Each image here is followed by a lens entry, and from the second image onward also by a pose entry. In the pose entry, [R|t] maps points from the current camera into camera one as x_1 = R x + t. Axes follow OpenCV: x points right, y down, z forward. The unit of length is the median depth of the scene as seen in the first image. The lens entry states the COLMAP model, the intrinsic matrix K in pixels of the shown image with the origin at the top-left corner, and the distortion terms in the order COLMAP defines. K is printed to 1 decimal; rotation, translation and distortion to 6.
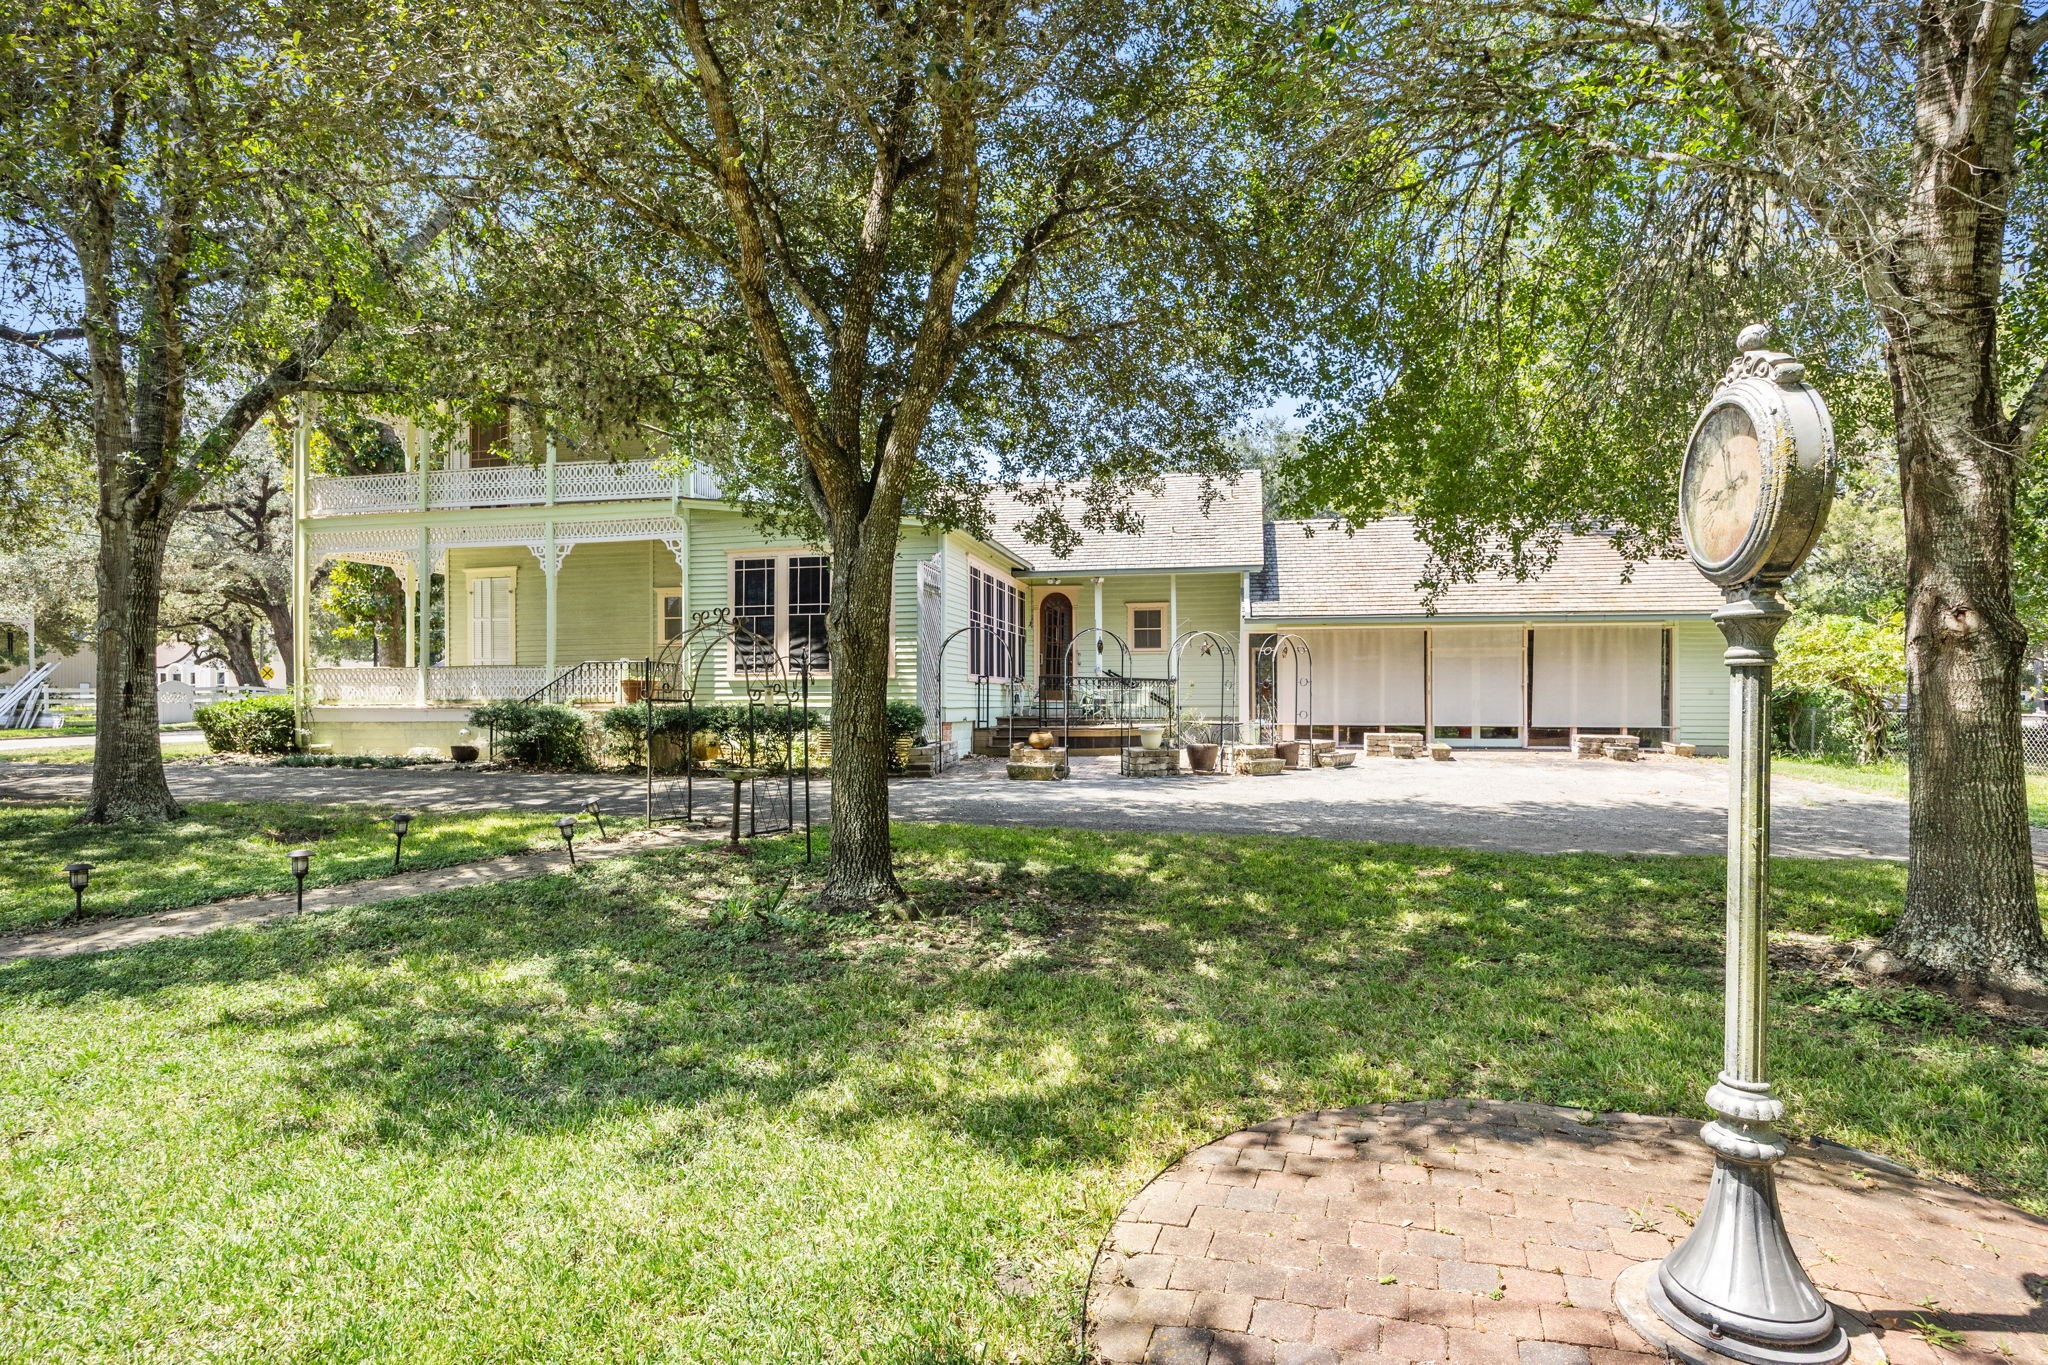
lens RADIAL K [[931.2, 0, 1012.8], [0, 931.2, 680.0], [0, 0, 1]] dist [-0.003166, -0.000045]
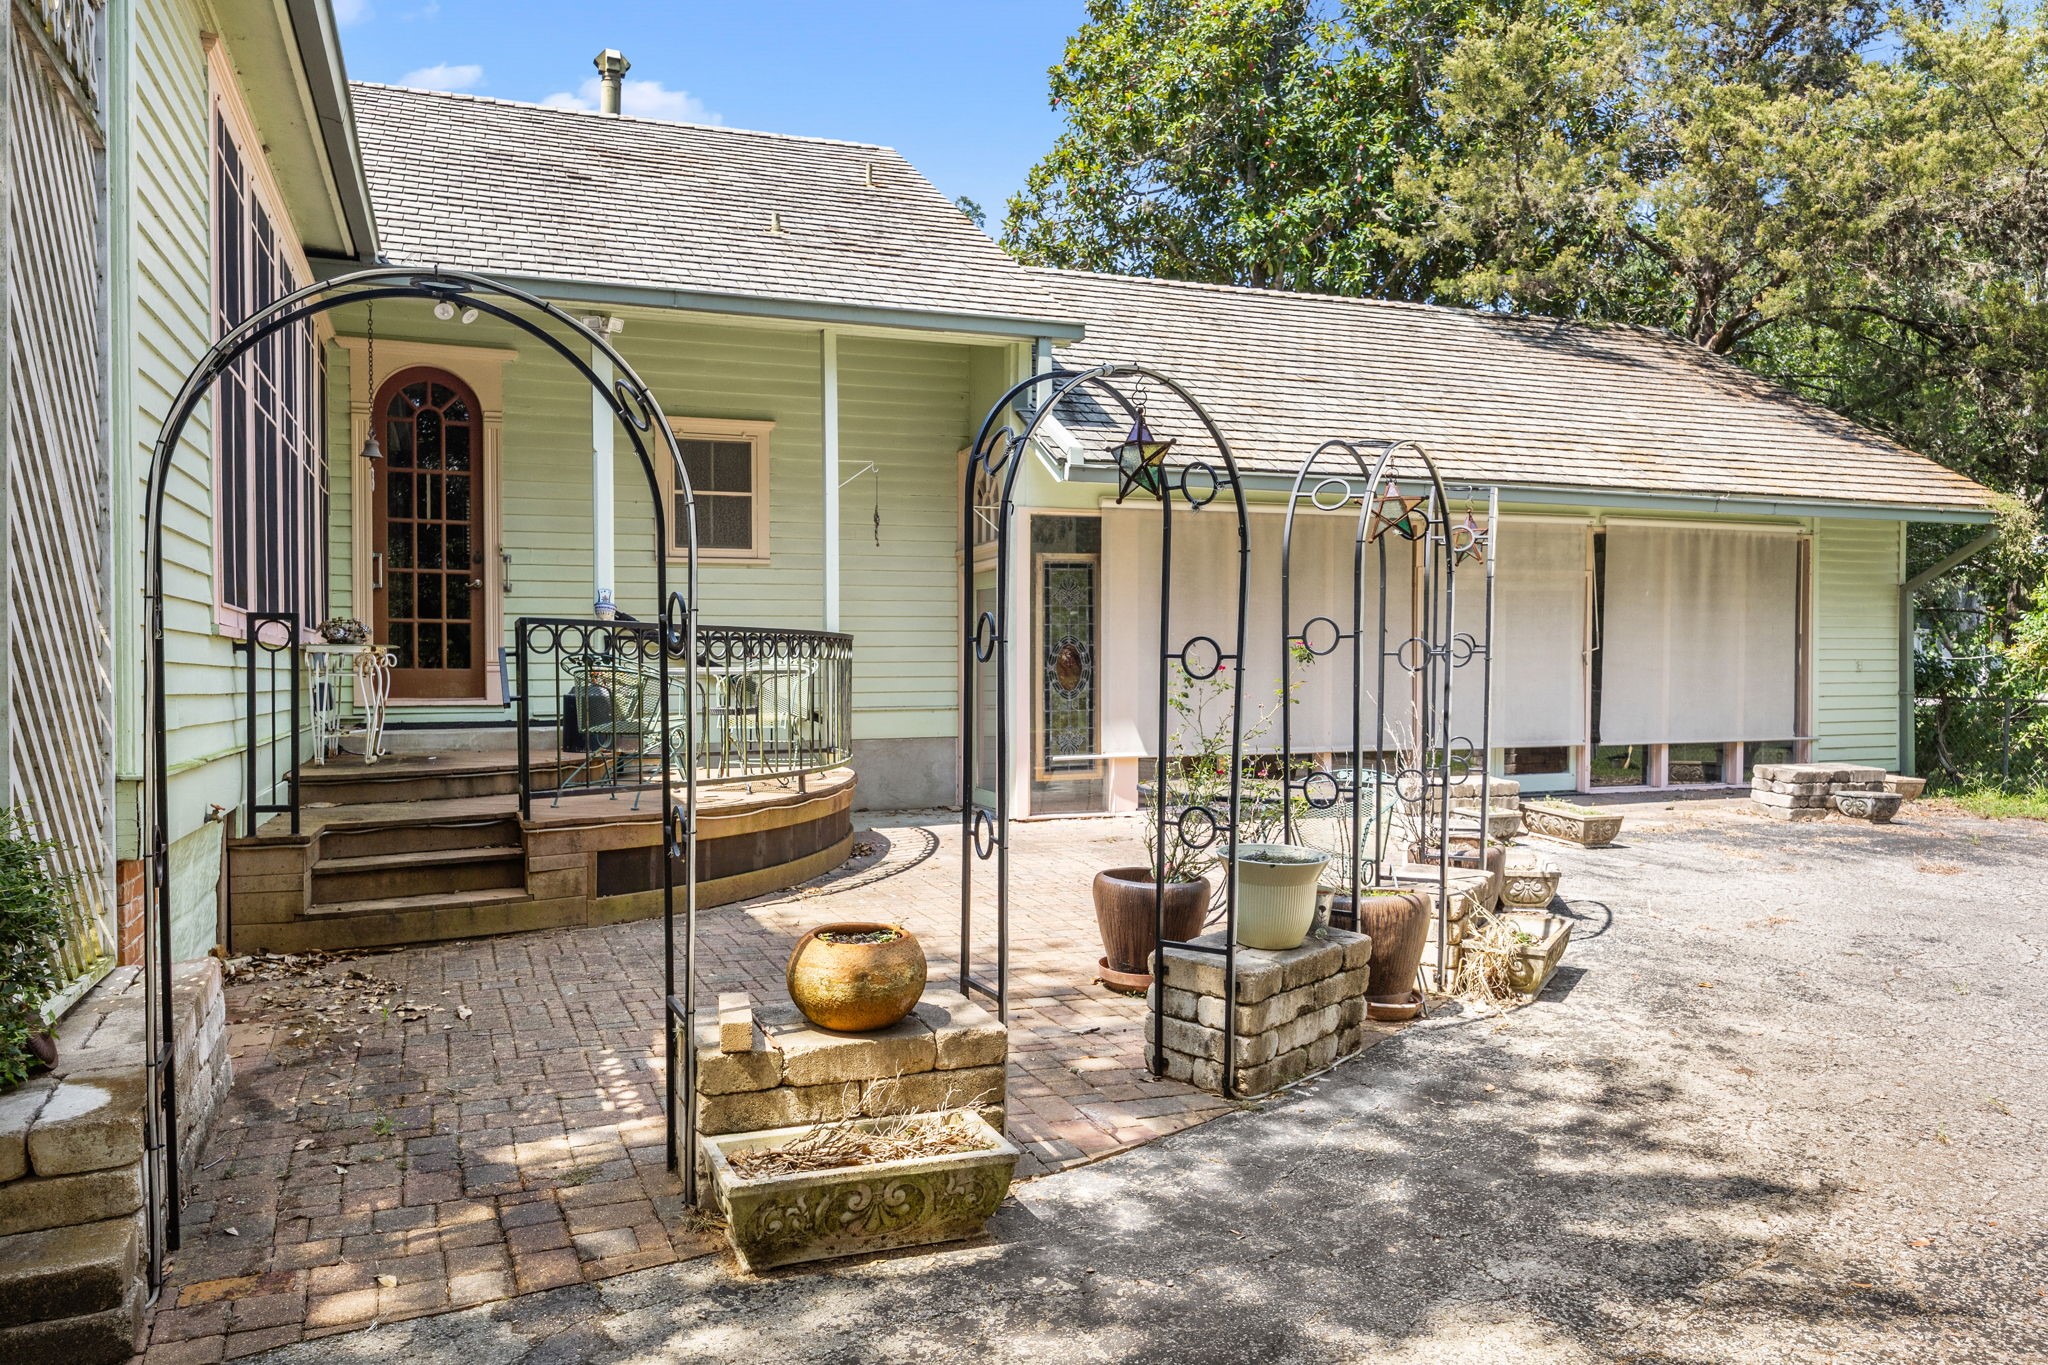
lens RADIAL K [[1428.2, 0, 1007.1], [0, 1428.2, 682.1], [0, 0, 1]] dist [0.005547, -0.001262]
pose [[0.844964, -0.009706, 0.534734, -0.068055], [-0.005614, 0.999619, 0.027016, 0.002201], [-0.534793, -0.025830, 0.844588, 0.593349]]
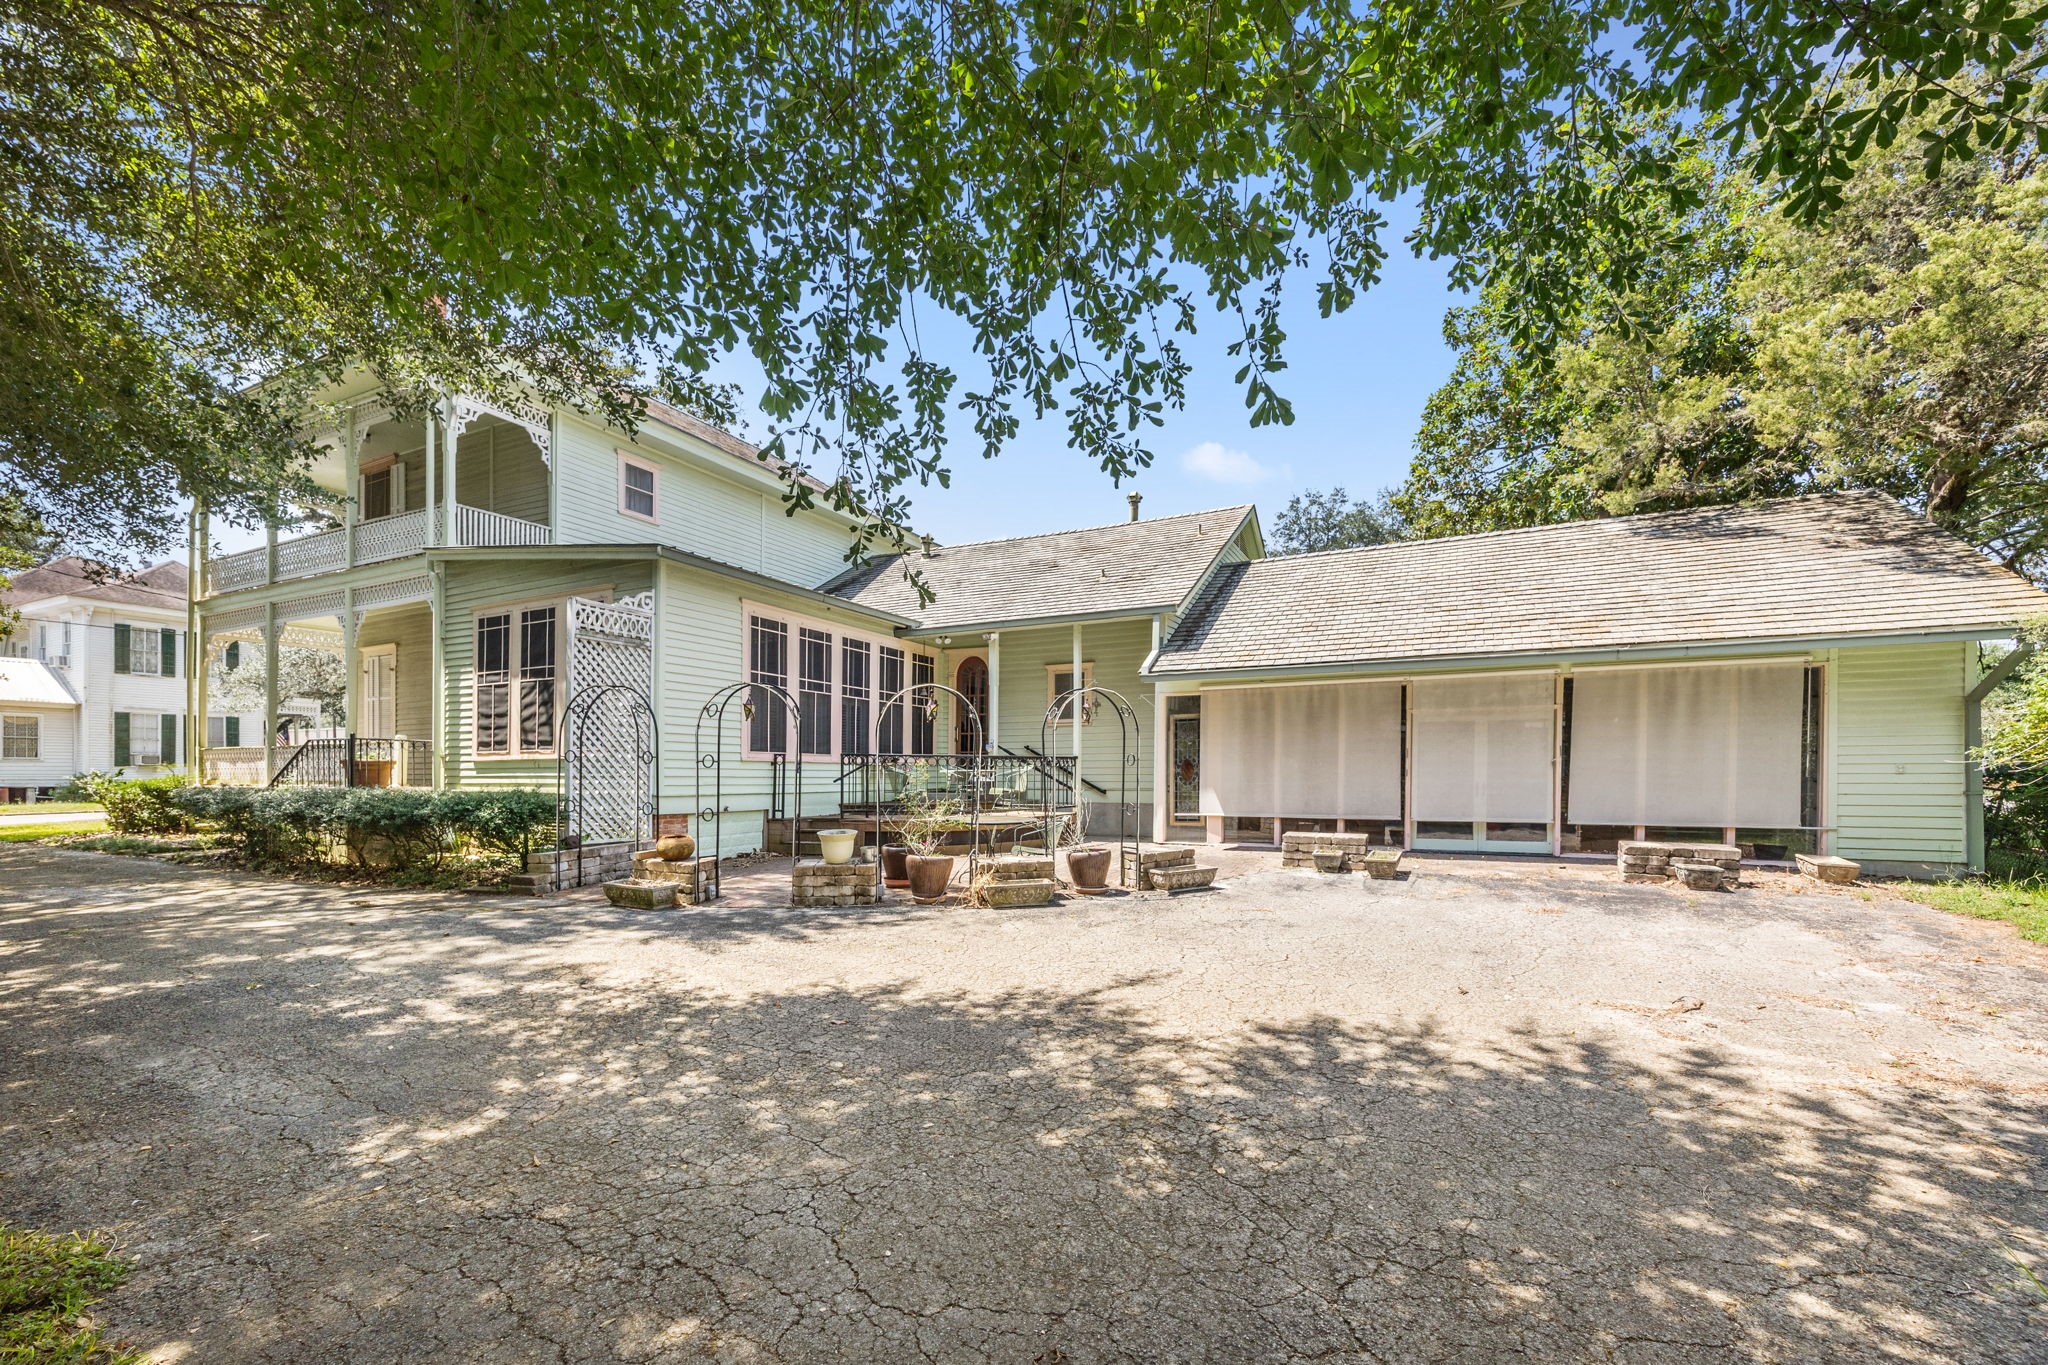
lens RADIAL K [[784.7, 0, 1004.9], [0, 784.7, 783.5], [0, 0, 1]] dist [-0.000859, 0.000027]
pose [[0.974451, 0.000795, -0.224600, 0.309237], [0.006629, 0.999456, 0.032295, 0.000576], [0.224503, -0.032959, 0.973916, 0.385766]]
